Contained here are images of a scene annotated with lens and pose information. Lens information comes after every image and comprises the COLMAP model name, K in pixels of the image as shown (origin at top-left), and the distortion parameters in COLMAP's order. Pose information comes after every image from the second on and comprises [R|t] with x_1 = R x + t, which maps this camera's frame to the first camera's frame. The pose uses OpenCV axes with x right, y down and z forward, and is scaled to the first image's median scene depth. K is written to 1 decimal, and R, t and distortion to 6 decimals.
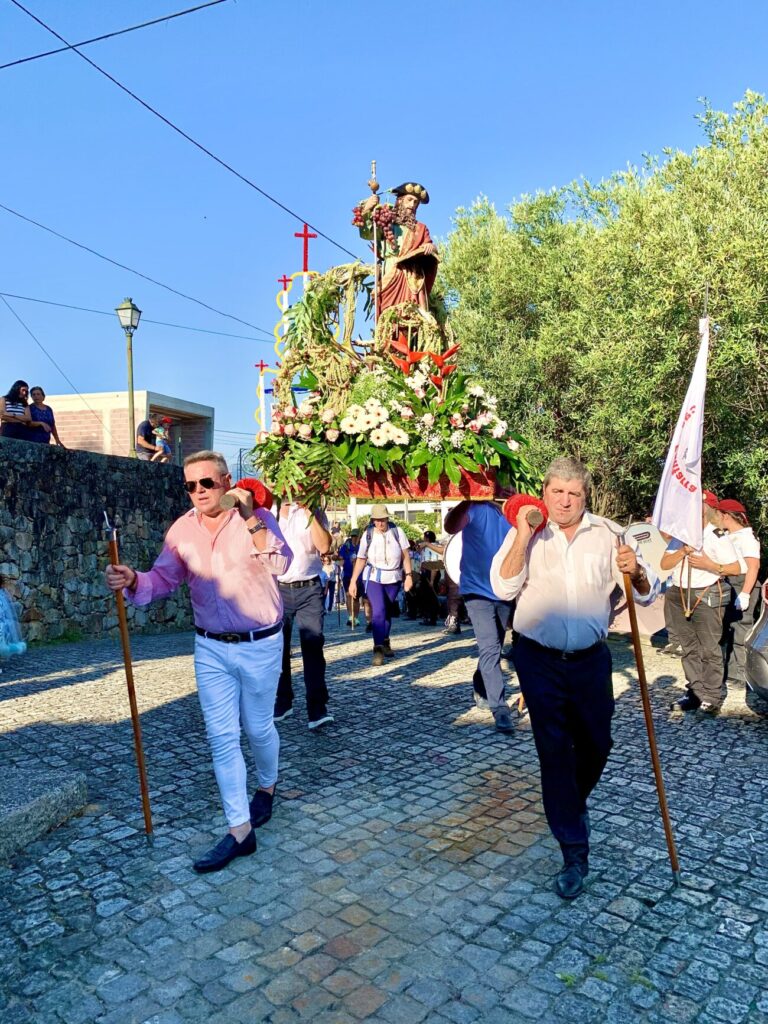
lens RADIAL K [[780.5, 0, 398.4], [0, 780.5, 510.3], [0, 0, 1]] dist [0.025792, -0.022150]
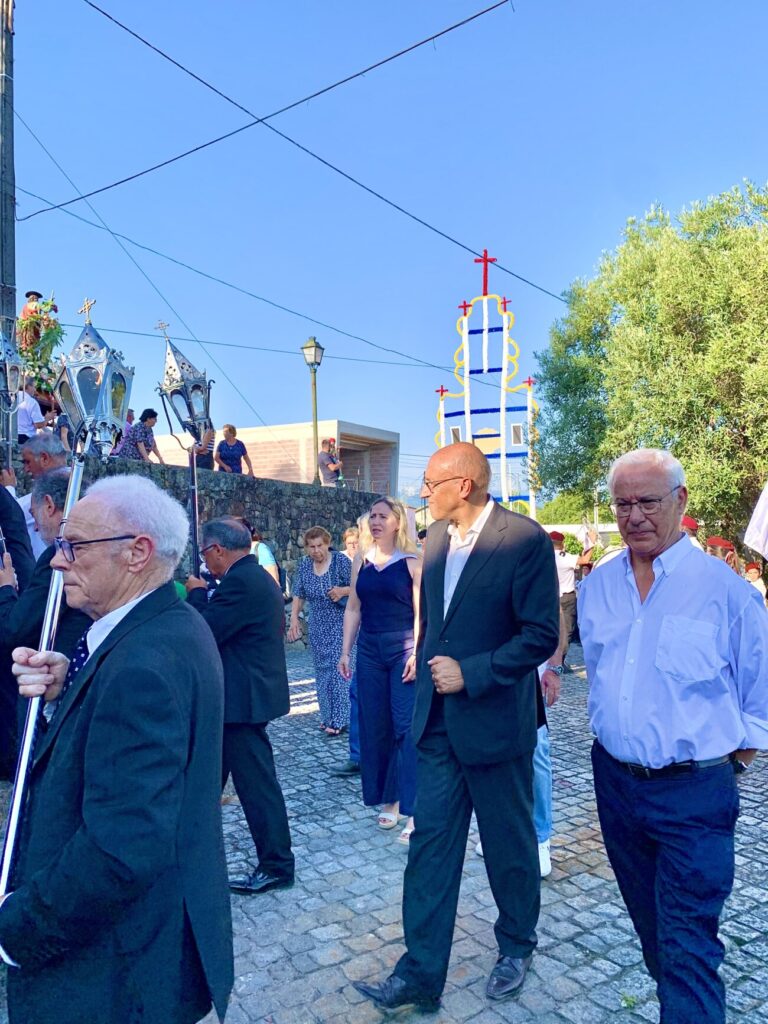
lens RADIAL K [[780.5, 0, 381.3], [0, 780.5, 512.3], [0, 0, 1]] dist [0.025792, -0.022150]
pose [[0.965704, -0.008074, -0.259521, 0.107574], [0.001752, 0.999696, -0.024583, -0.006792], [0.259640, 0.023285, 0.965425, -0.051344]]
